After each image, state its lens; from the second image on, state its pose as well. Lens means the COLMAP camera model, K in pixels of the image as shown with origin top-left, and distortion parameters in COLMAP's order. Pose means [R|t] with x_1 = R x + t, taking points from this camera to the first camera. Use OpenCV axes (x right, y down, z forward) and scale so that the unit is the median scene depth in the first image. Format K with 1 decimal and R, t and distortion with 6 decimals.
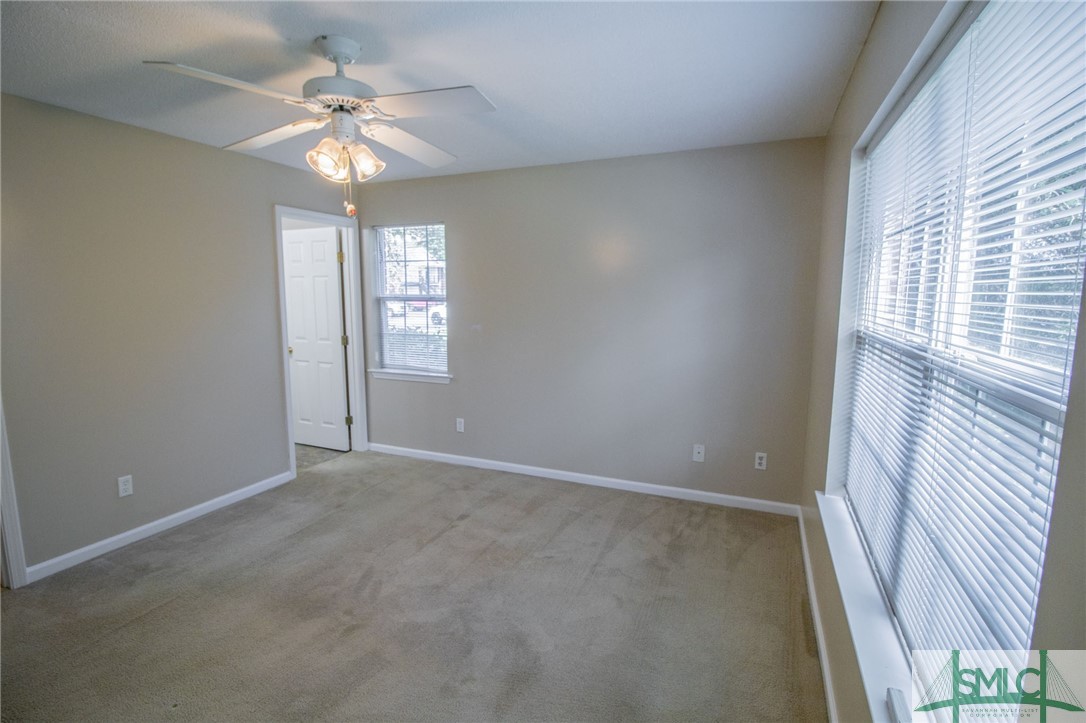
lens RADIAL K [[512.3, 0, 543.0], [0, 512.3, 361.5], [0, 0, 1]] dist [-0.003768, -0.000362]
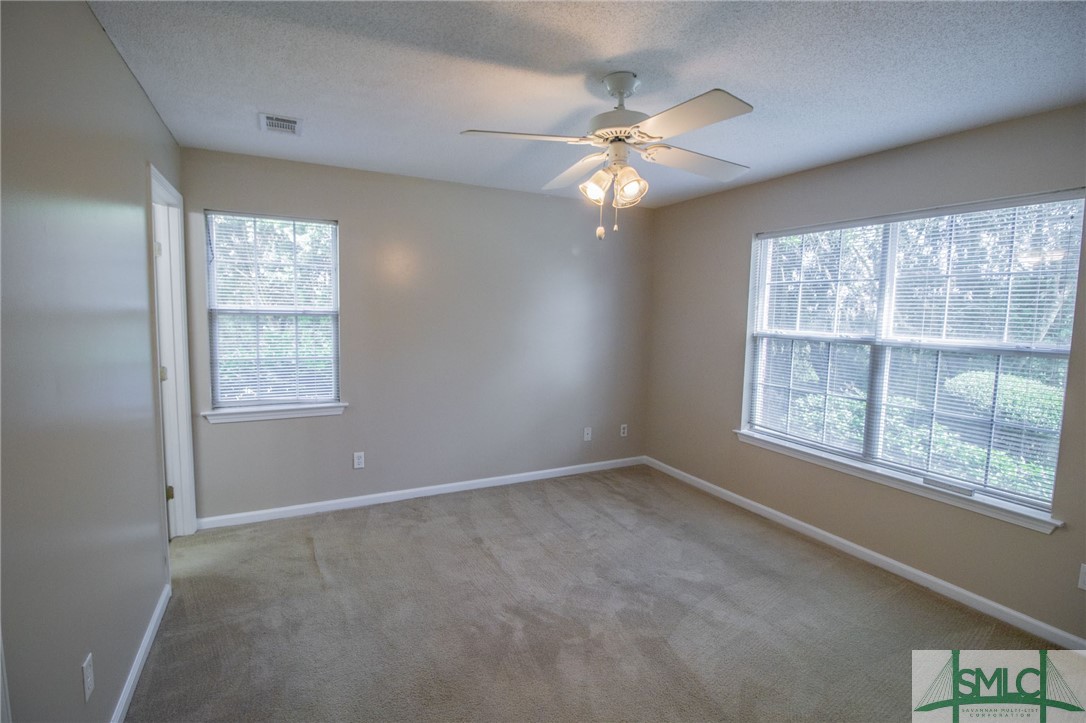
lens RADIAL K [[512.3, 0, 543.0], [0, 512.3, 361.5], [0, 0, 1]] dist [-0.003768, -0.000362]
pose [[0.637333, -0.068158, 0.767568, -0.754874], [0.084768, 0.996237, 0.018077, -0.036058], [-0.765912, 0.053544, 0.640712, 0.257820]]
